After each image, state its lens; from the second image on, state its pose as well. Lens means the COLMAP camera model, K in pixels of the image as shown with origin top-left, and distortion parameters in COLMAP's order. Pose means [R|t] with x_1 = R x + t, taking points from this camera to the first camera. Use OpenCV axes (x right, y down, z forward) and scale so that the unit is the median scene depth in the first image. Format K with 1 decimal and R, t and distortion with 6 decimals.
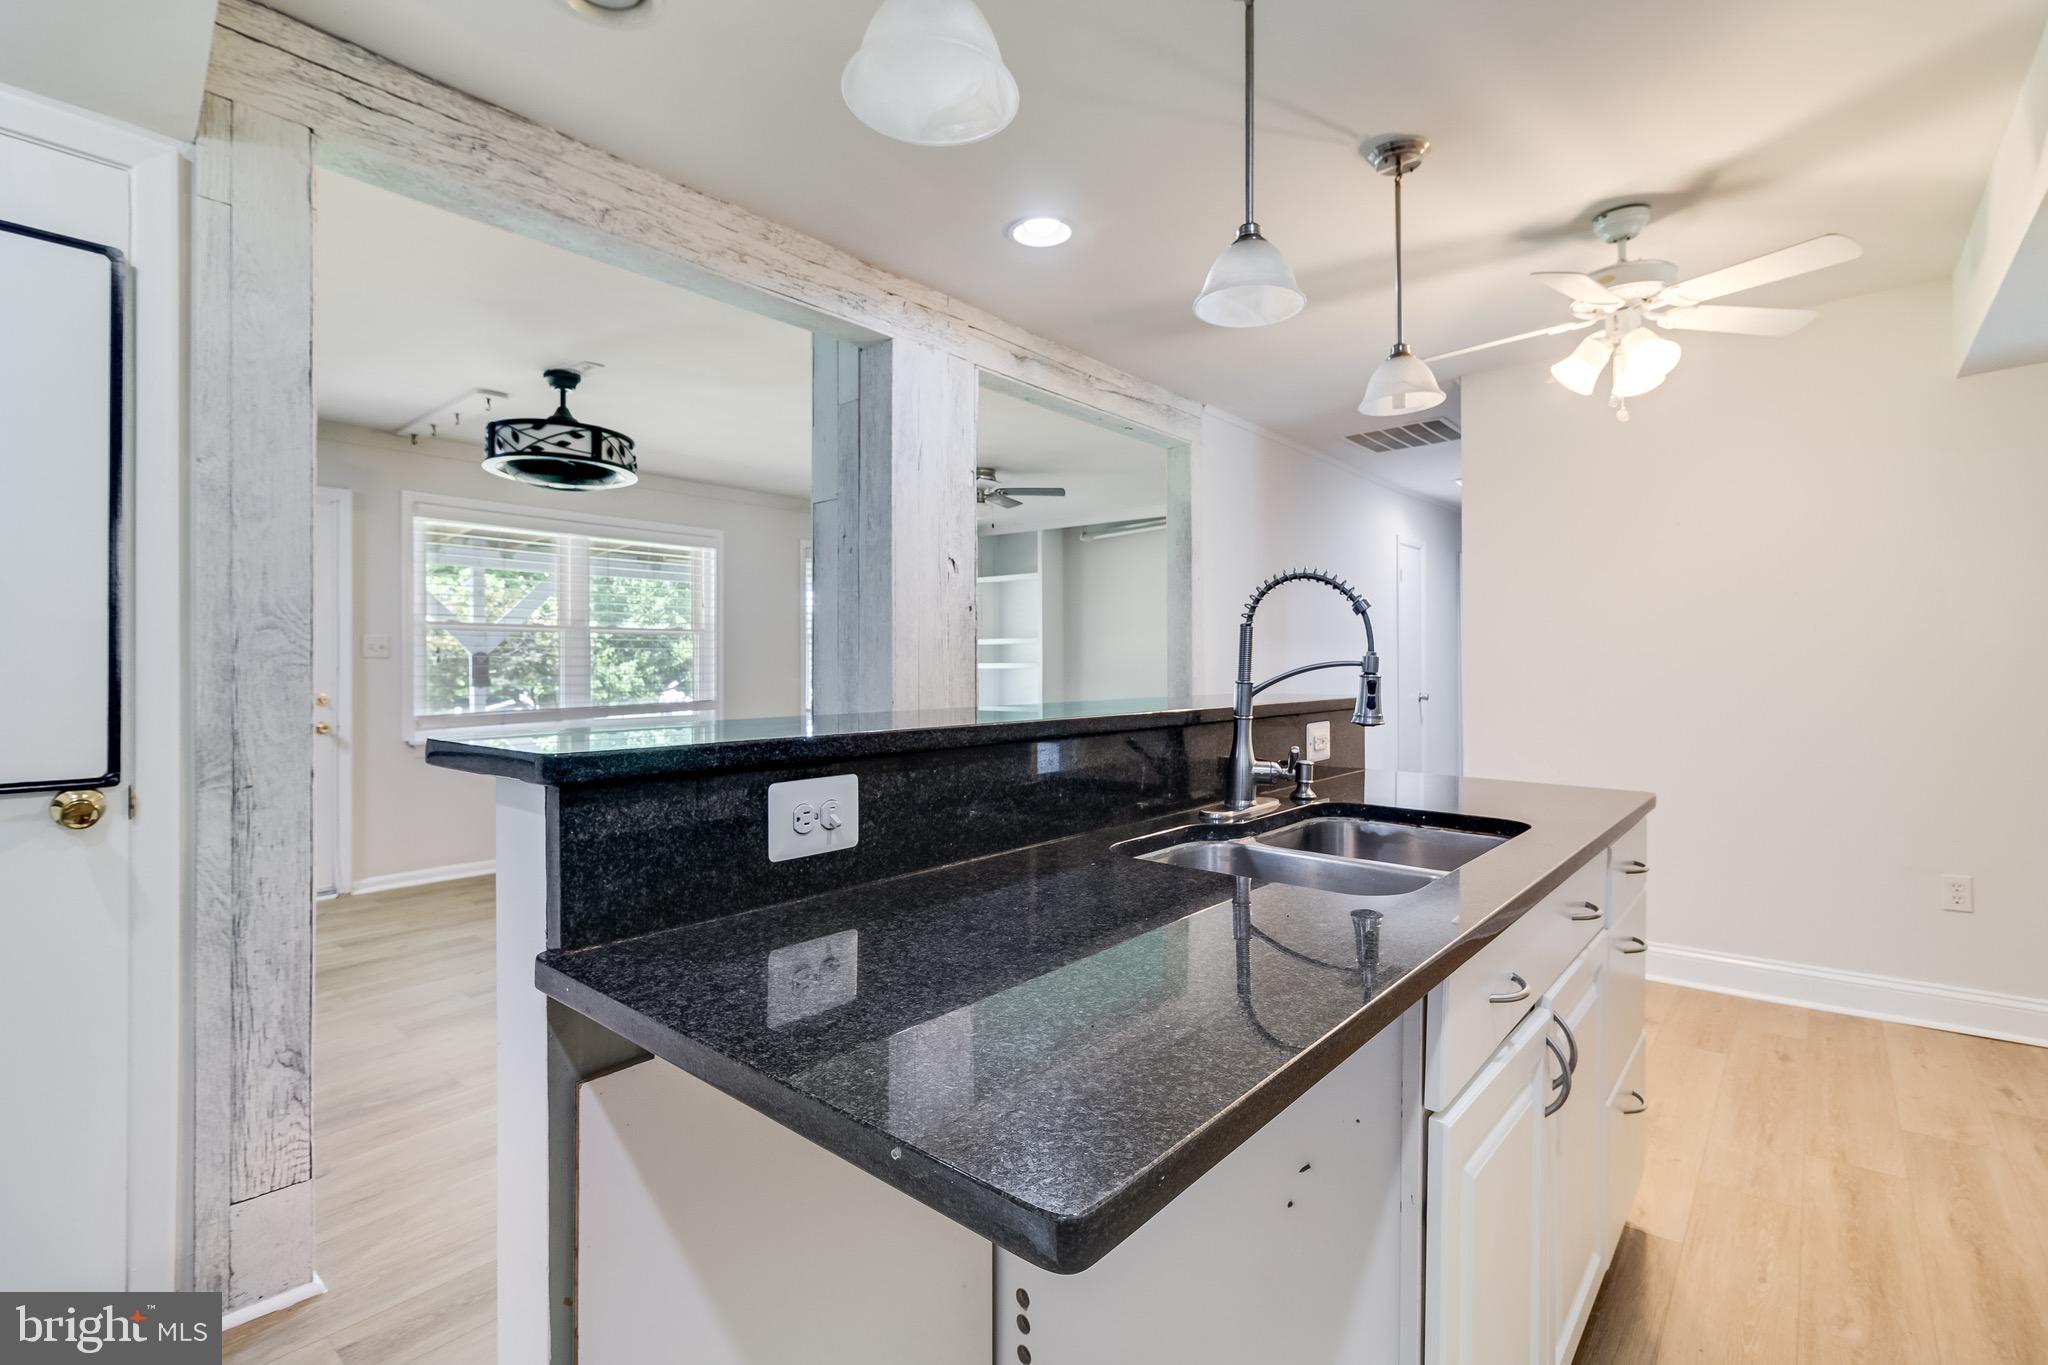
lens RADIAL K [[942.7, 0, 1028.4], [0, 942.7, 657.3], [0, 0, 1]] dist [-0.000268, 0.000383]
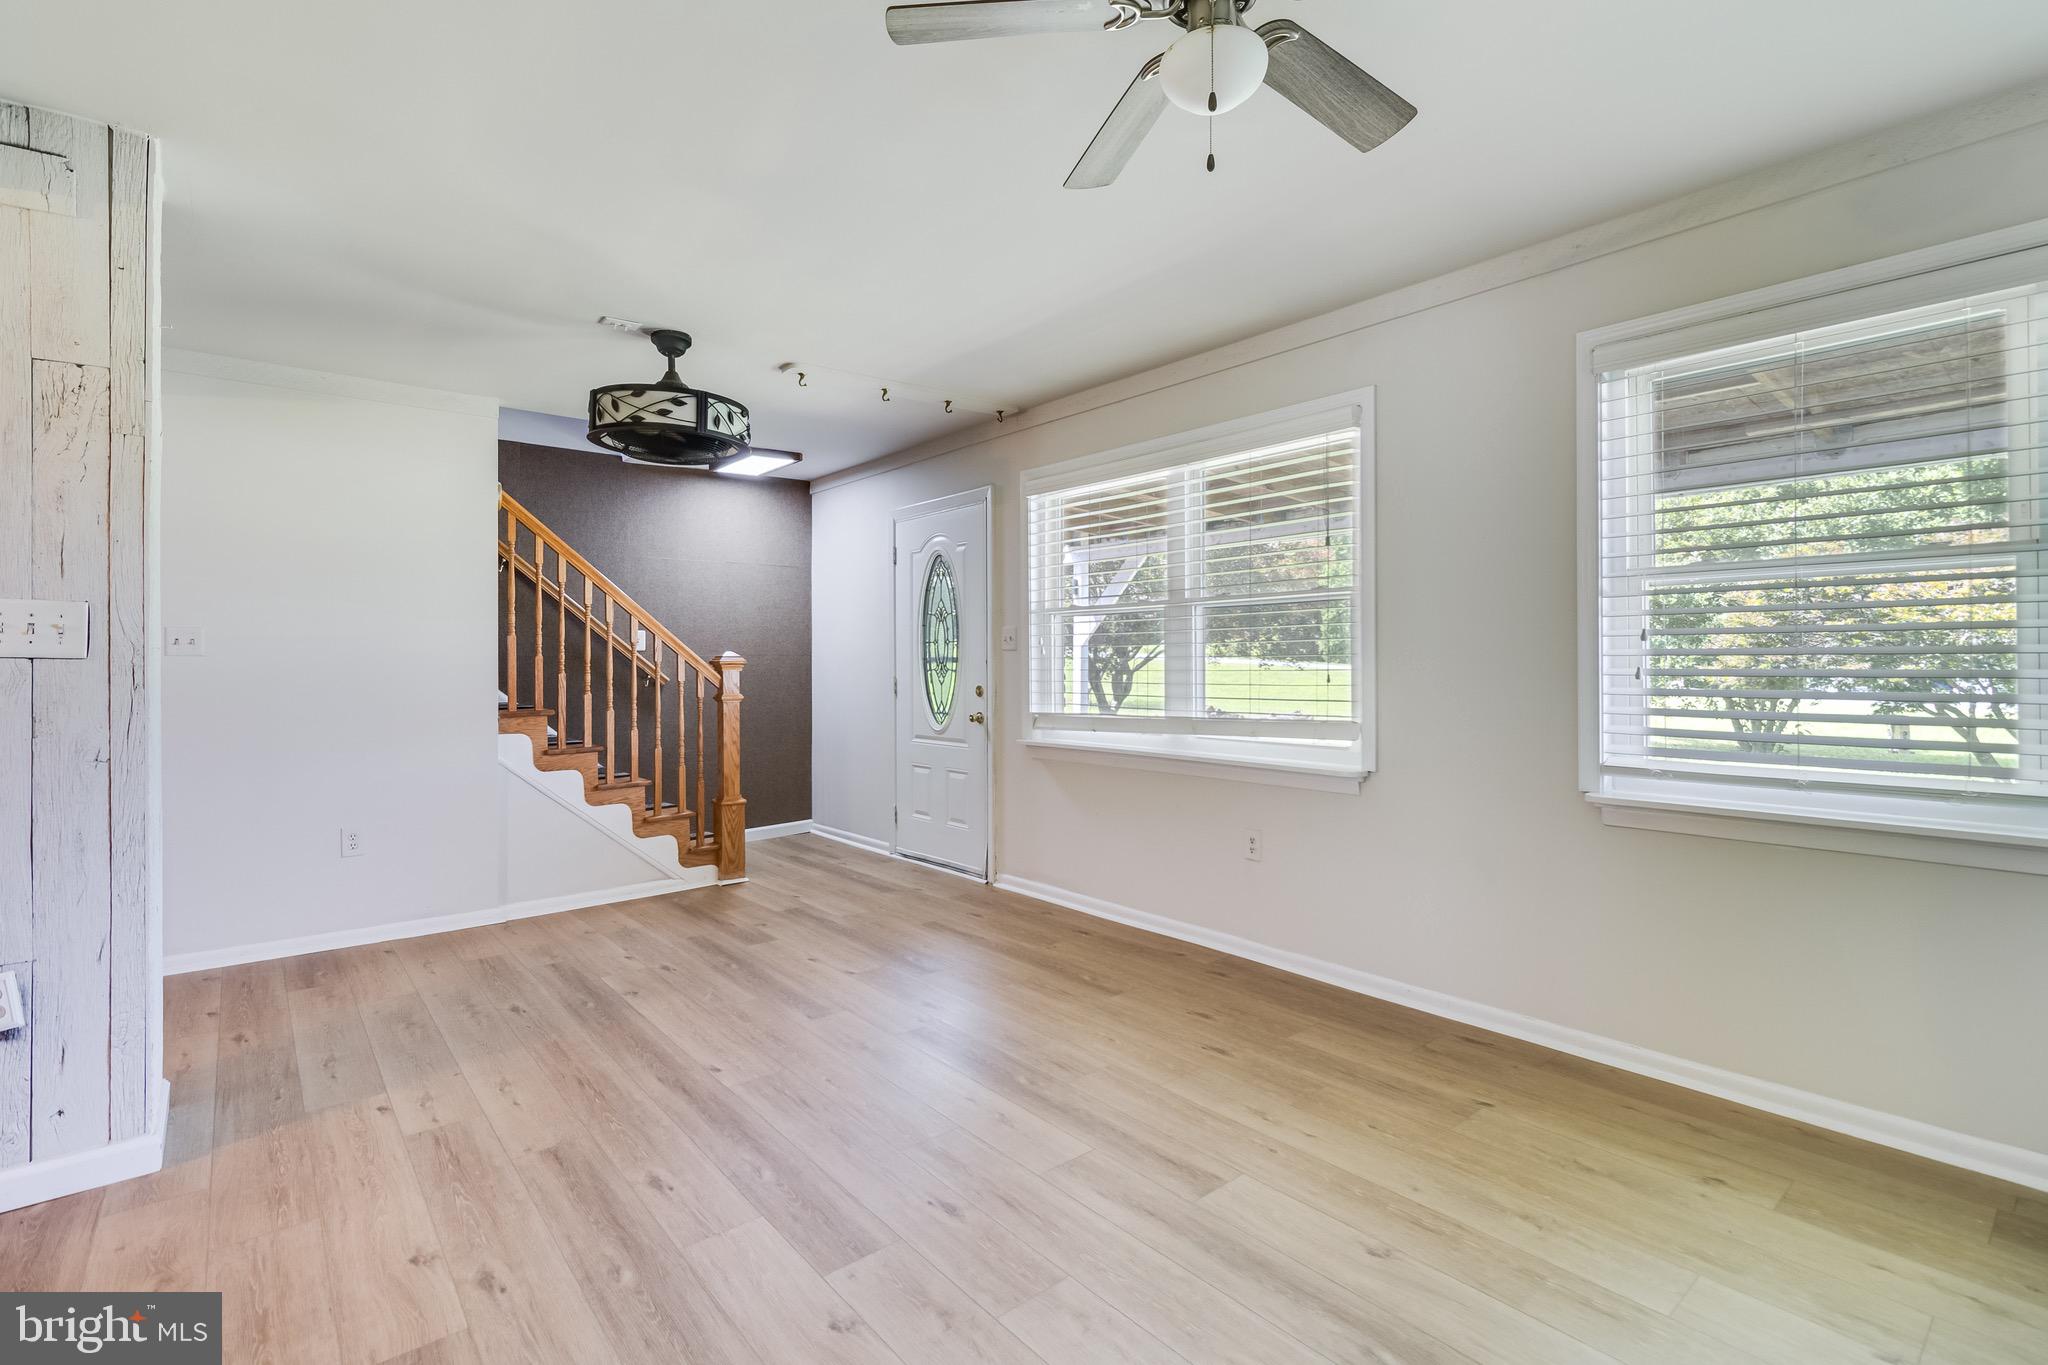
lens RADIAL K [[942.7, 0, 1028.4], [0, 942.7, 657.3], [0, 0, 1]] dist [-0.000268, 0.000383]
pose [[-0.175578, -0.005196, -0.984452, 0.406179], [0.012921, 0.999888, -0.007582, 0.024108], [0.984381, -0.014051, -0.175491, 1.829719]]
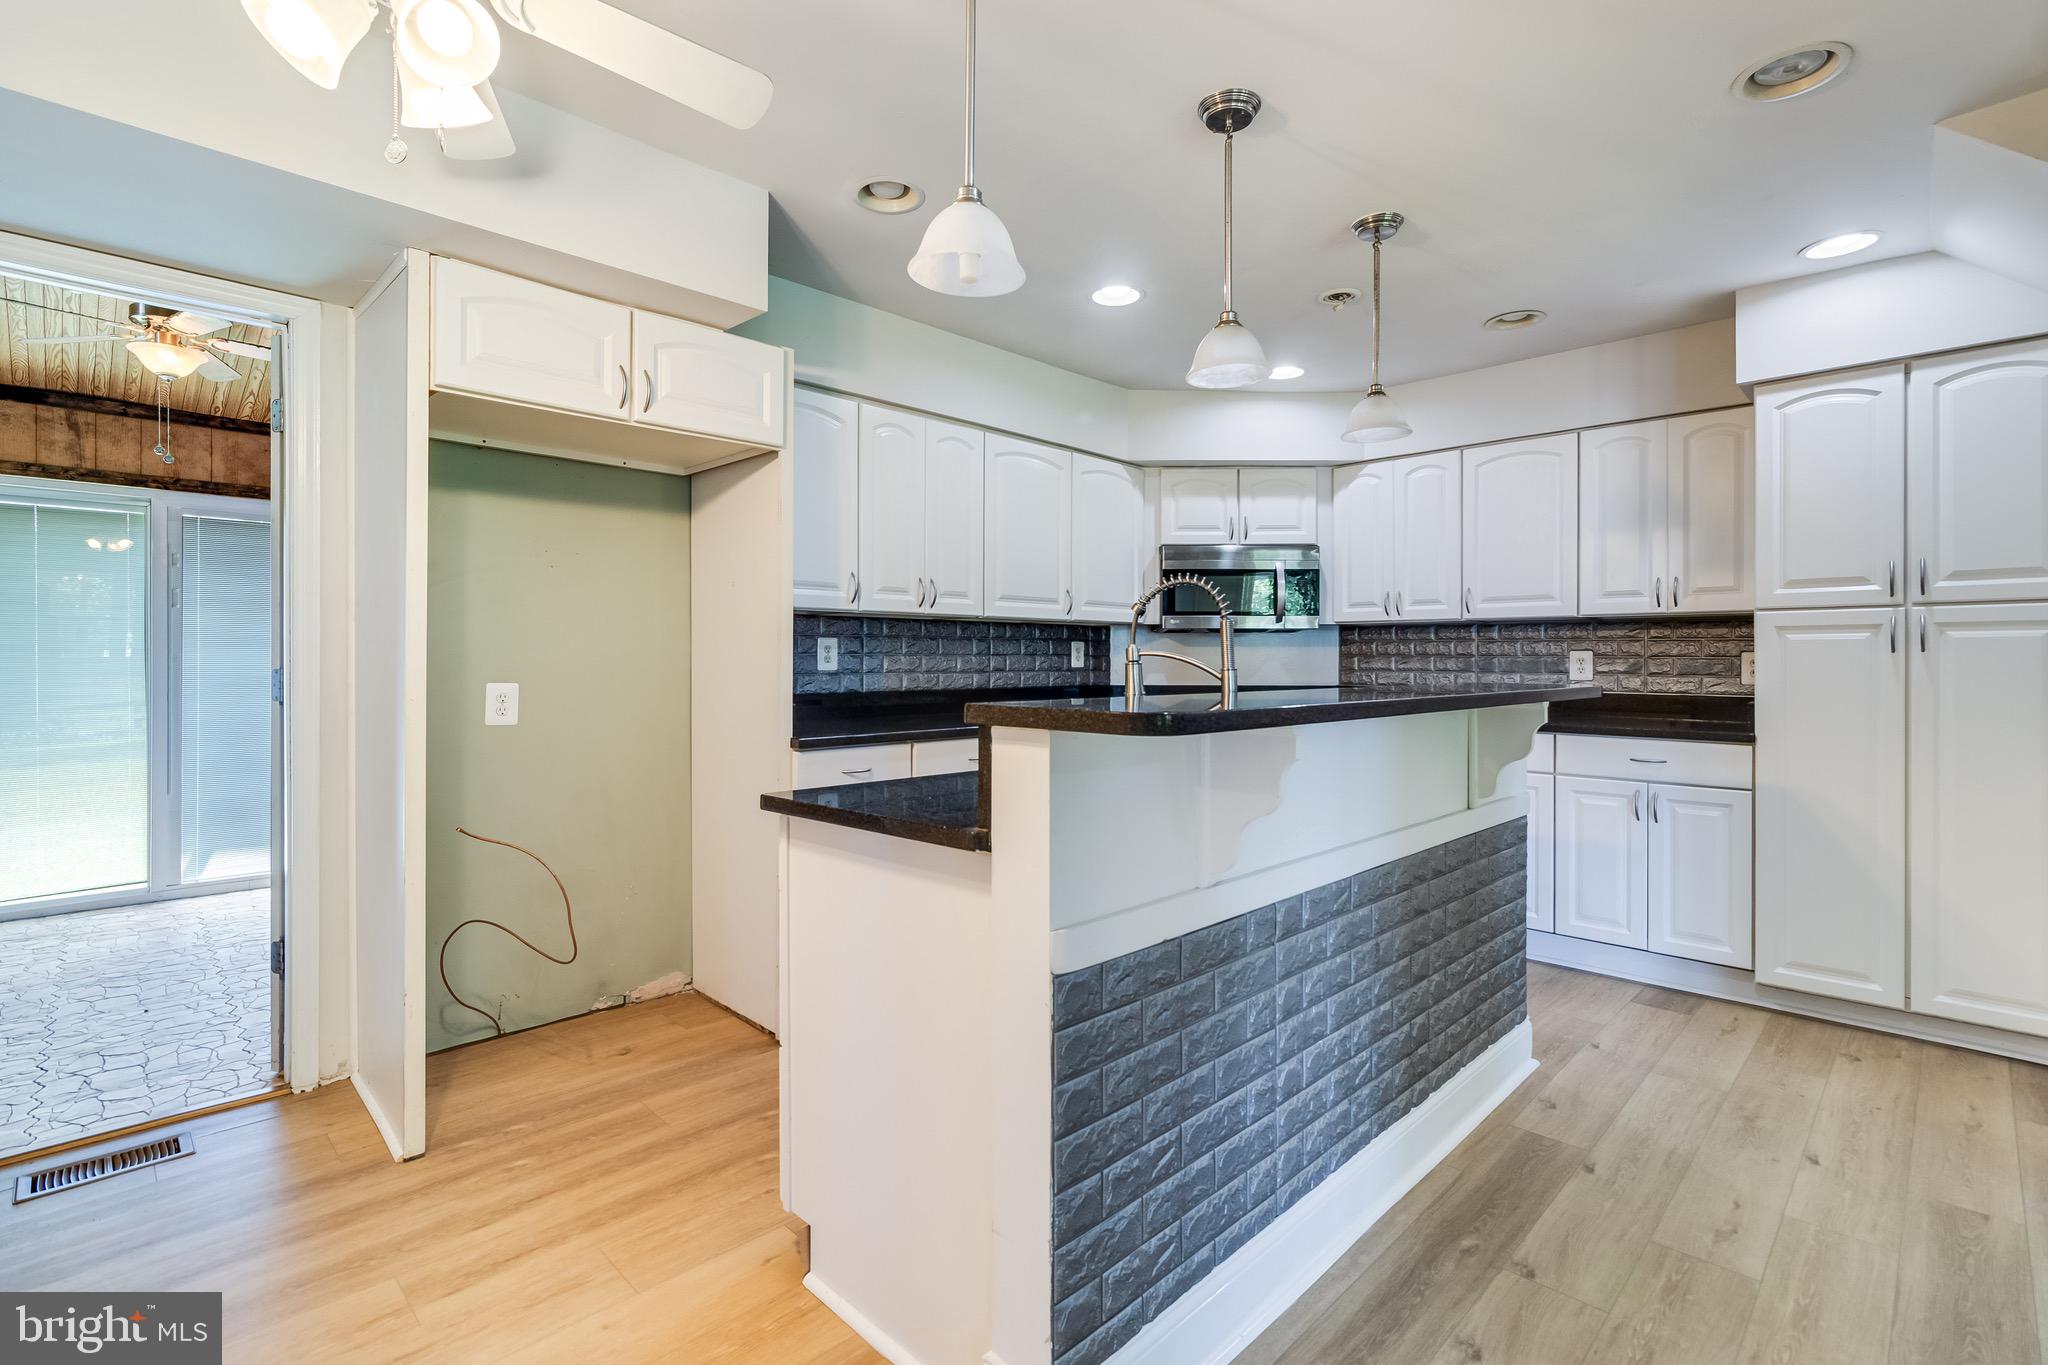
lens RADIAL K [[942.7, 0, 1028.4], [0, 942.7, 657.3], [0, 0, 1]] dist [-0.000268, 0.000383]
pose [[-0.996688, -0.002681, 0.081276, 0.213284], [-0.003660, 0.999923, -0.011895, 0.019848], [-0.081238, -0.012153, -0.996621, 1.164744]]
